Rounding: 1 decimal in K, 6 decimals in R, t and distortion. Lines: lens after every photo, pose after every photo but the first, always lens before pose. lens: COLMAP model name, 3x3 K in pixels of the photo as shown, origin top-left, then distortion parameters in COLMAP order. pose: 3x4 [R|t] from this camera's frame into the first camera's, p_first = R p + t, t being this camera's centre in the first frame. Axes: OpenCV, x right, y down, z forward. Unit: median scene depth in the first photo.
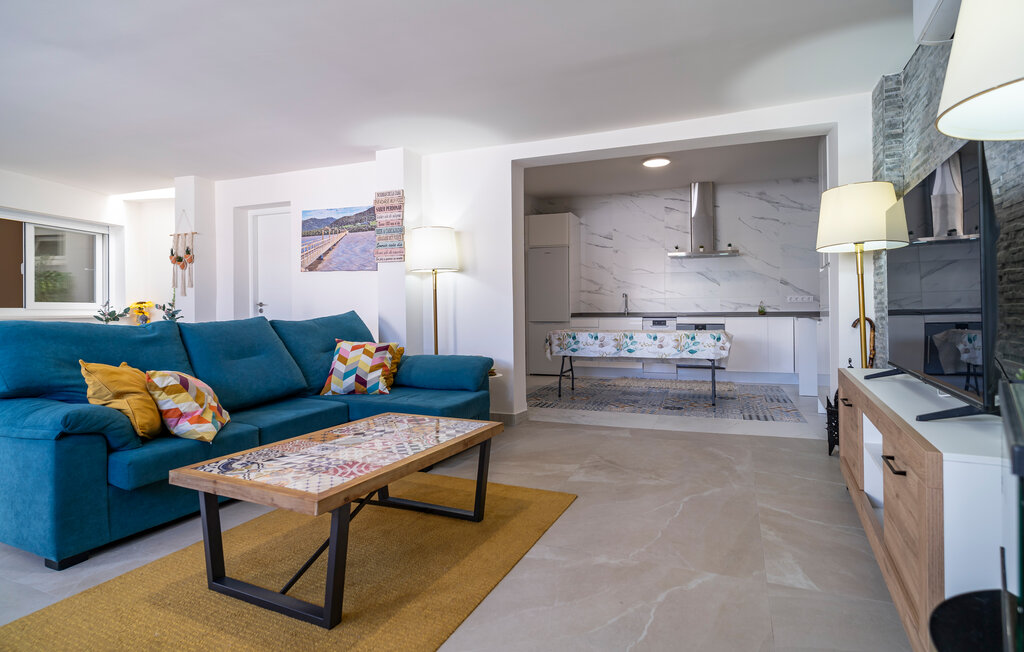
lens RADIAL K [[531.6, 0, 513.7], [0, 531.6, 306.6], [0, 0, 1]] dist [-0.000086, -0.000011]
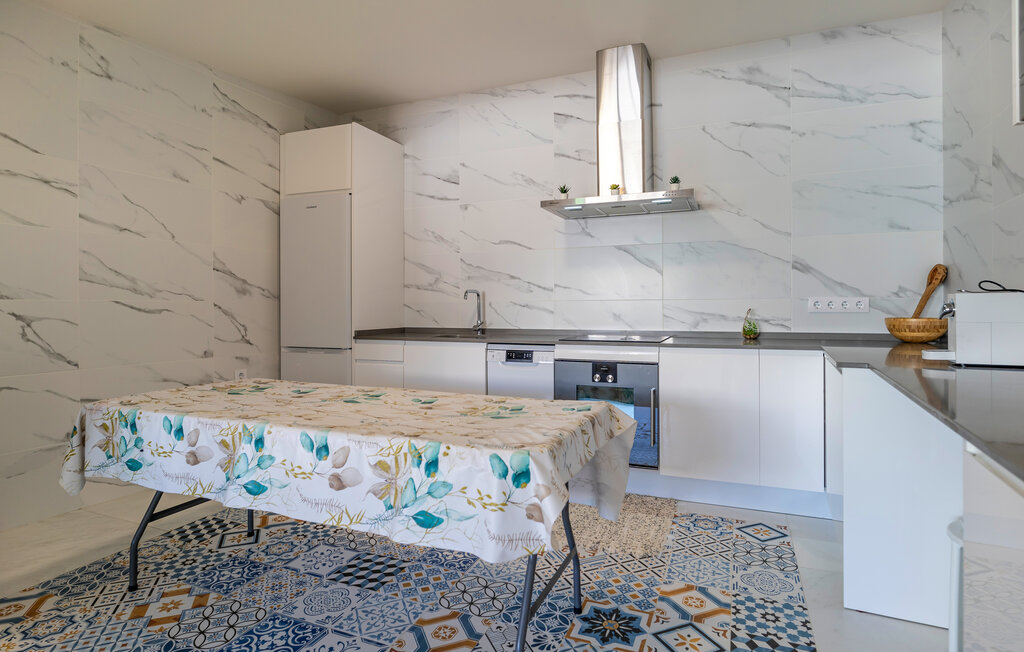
lens RADIAL K [[543.9, 0, 511.4], [0, 543.9, 304.6], [0, 0, 1]] dist [-0.000659, -0.000148]
pose [[0.999679, 0.004842, -0.024860, 0.279468], [-0.004824, 0.999988, 0.000791, -0.013131], [0.024864, -0.000671, 0.999691, 0.542212]]
